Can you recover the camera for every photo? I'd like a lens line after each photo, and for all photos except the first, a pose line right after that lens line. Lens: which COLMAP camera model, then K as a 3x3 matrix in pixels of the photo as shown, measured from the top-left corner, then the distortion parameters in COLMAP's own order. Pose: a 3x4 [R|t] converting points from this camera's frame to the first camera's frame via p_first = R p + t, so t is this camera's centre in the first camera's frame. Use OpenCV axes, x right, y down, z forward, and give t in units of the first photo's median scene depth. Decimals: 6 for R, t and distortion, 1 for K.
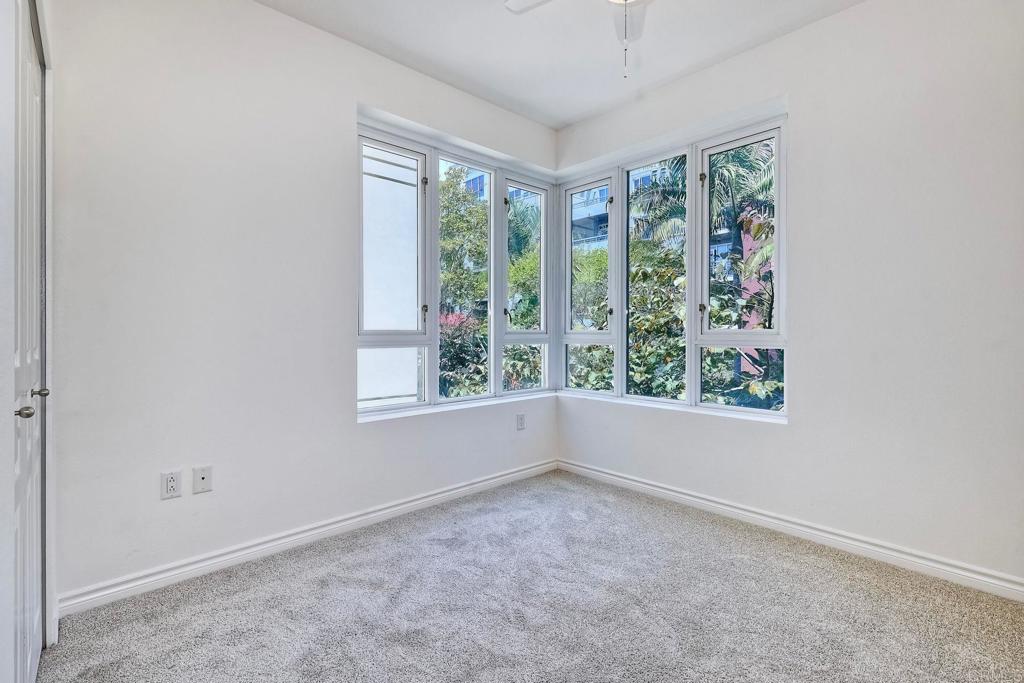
lens RADIAL K [[466.1, 0, 518.2], [0, 466.1, 330.2], [0, 0, 1]] dist [0.002081, 0.000178]
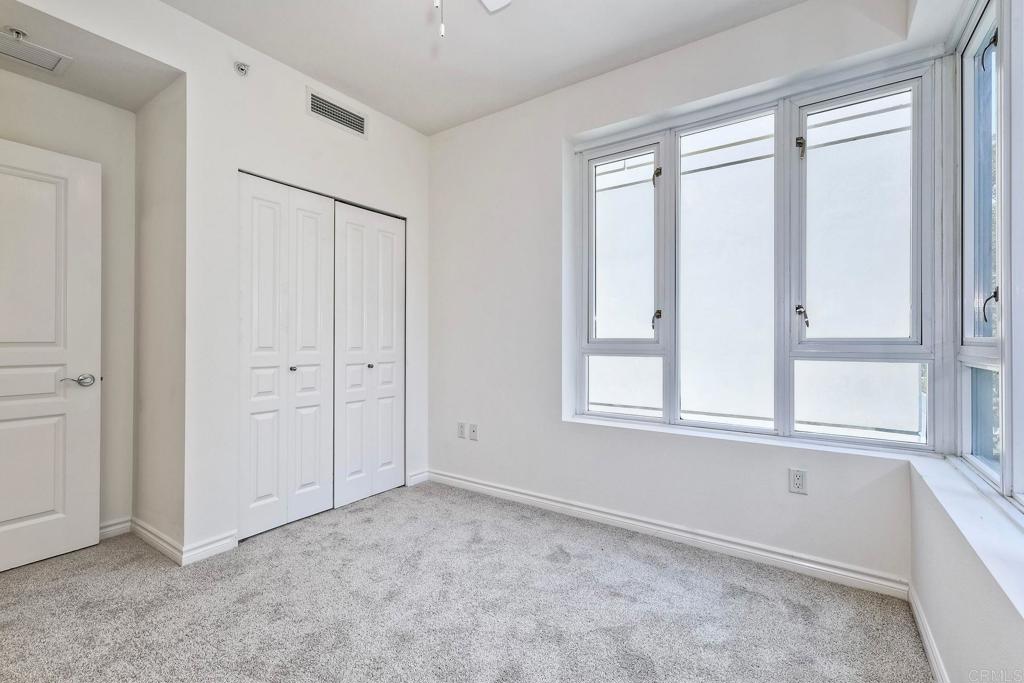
lens RADIAL K [[455.2, 0, 514.0], [0, 455.2, 336.1], [0, 0, 1]] dist [0.003136, 0.000680]
pose [[0.211821, -0.005409, -0.977293, 0.659581], [0.002877, 0.999984, -0.004911, -0.000749], [0.977304, -0.001772, 0.211833, 0.600556]]
